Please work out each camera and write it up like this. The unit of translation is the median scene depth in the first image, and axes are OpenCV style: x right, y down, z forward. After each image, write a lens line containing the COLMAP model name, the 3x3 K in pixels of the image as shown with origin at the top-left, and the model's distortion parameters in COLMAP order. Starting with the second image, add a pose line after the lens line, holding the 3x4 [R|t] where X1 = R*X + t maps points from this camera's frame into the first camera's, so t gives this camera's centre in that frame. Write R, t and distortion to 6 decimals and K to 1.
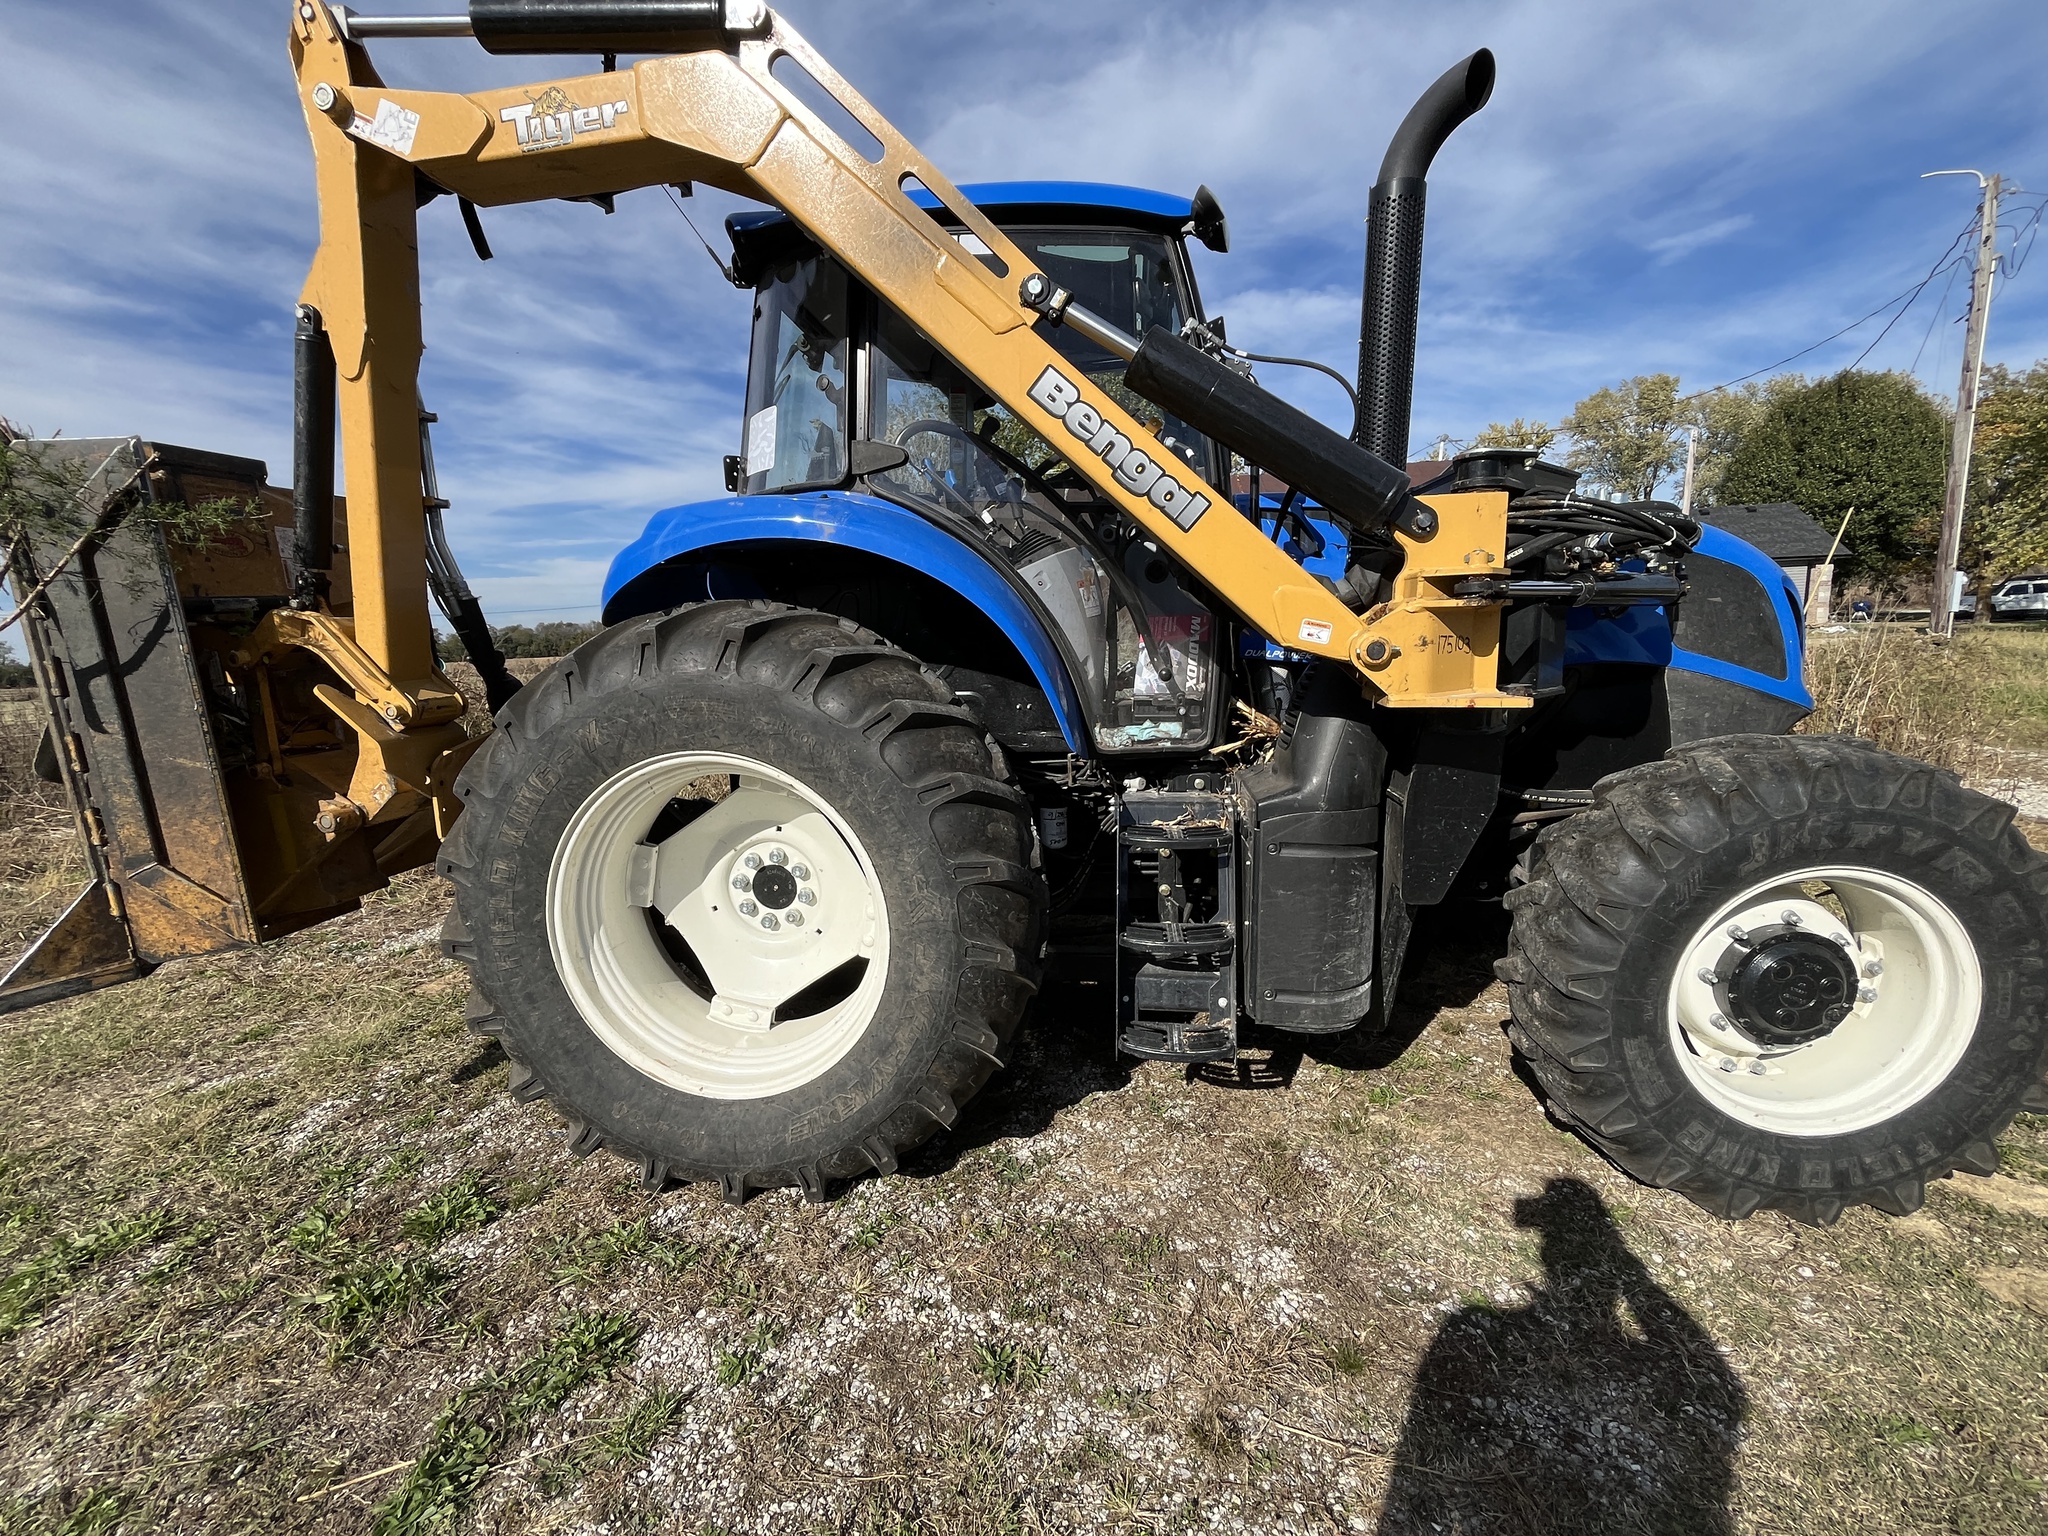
lens RADIAL K [[864.1, 0, 1024.1], [0, 864.1, 763.4], [0, 0, 1]] dist [-0.002220, -0.000521]
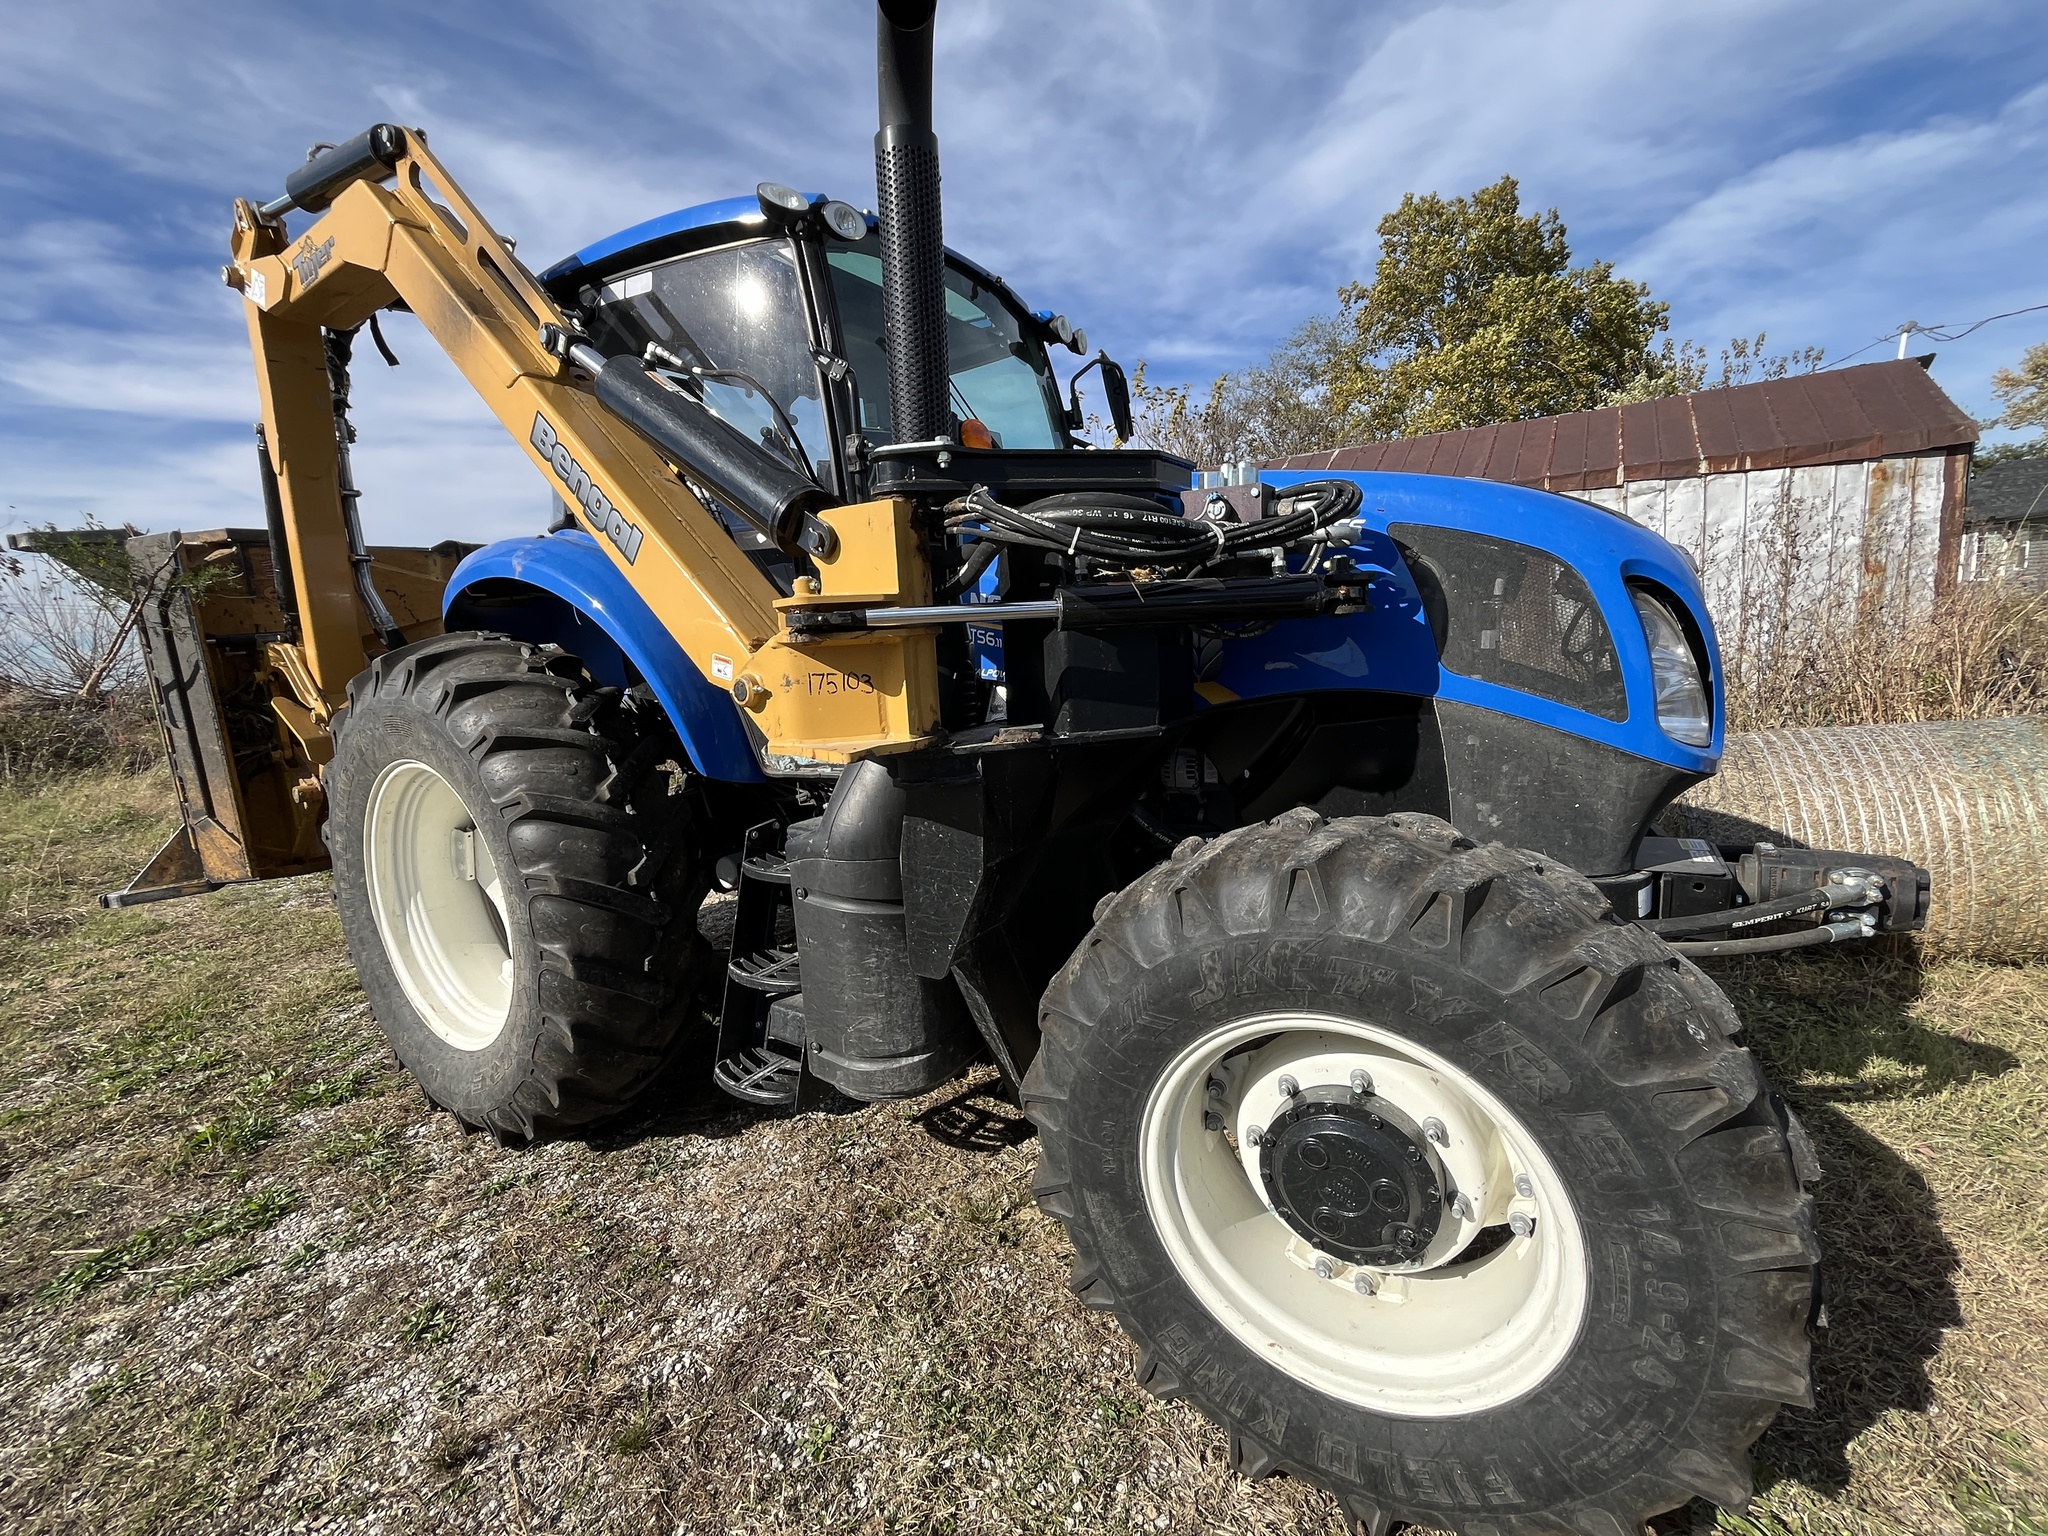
lens RADIAL K [[865.3, 0, 1013.6], [0, 865.3, 766.0], [0, 0, 1]] dist [-0.002964, -0.000133]
pose [[0.903093, 0.051747, -0.426315, 0.910935], [-0.040324, 0.998546, 0.035784, -0.083033], [0.427547, -0.015125, 0.903866, 0.264141]]
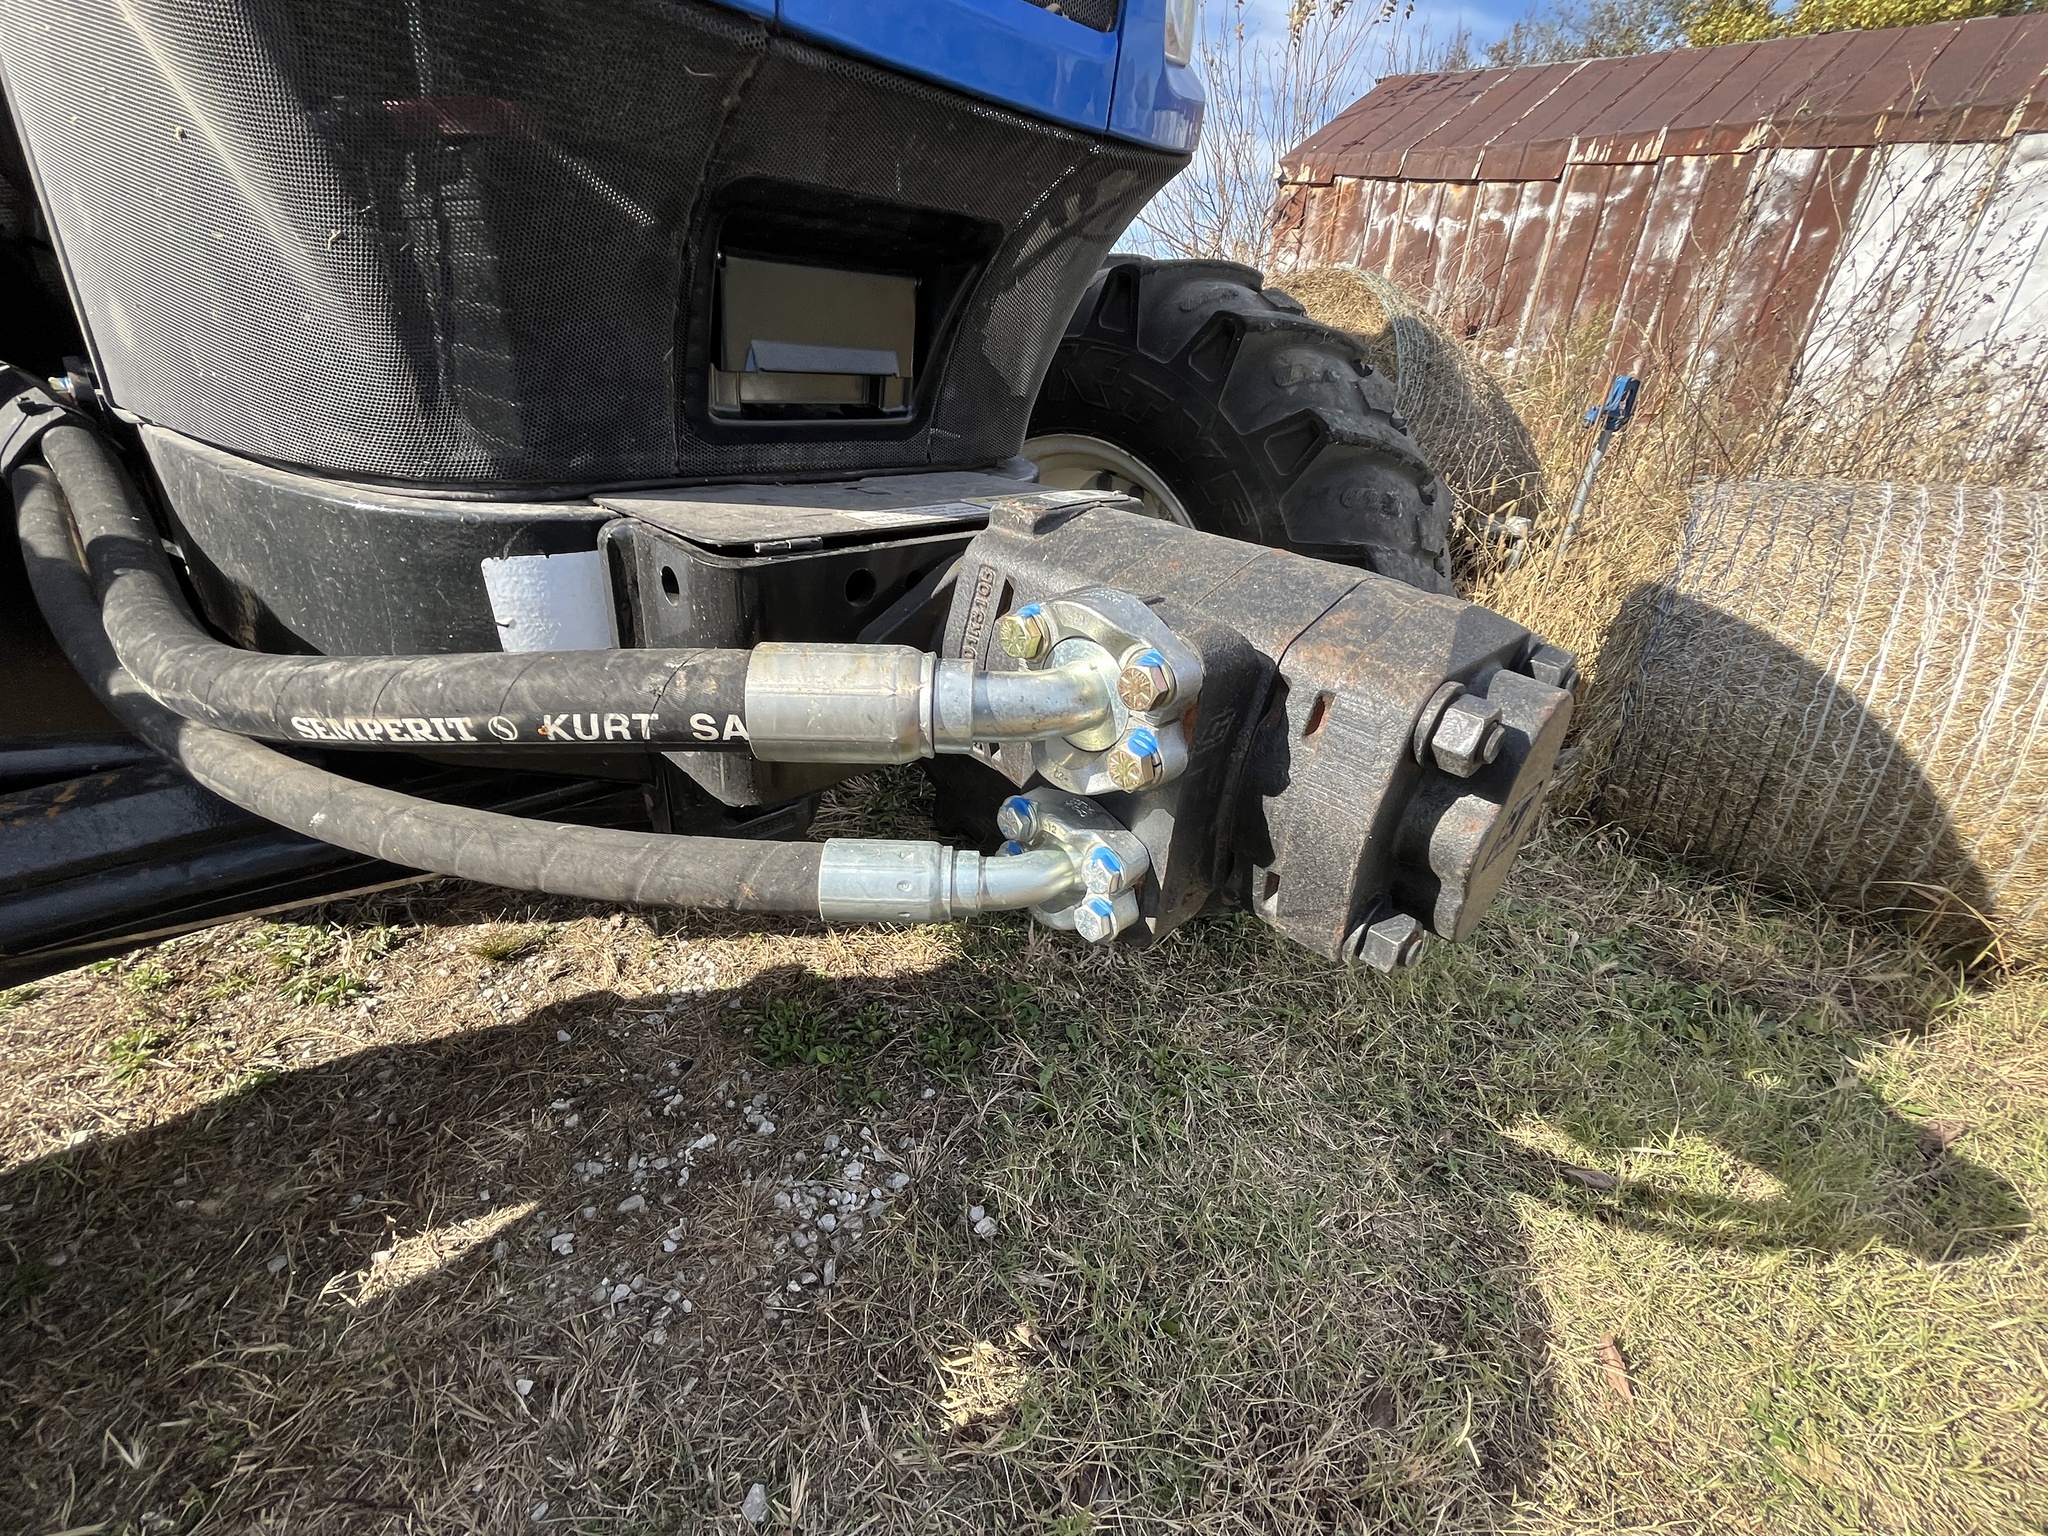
lens RADIAL K [[860.9, 0, 1018.5], [0, 860.9, 763.4], [0, 0, 1]] dist [-0.003412, 0.000223]
pose [[0.776813, 0.372408, -0.507813, 1.354691], [-0.210033, 0.913441, 0.348587, -0.006630], [0.593673, -0.164129, 0.787790, 1.187394]]
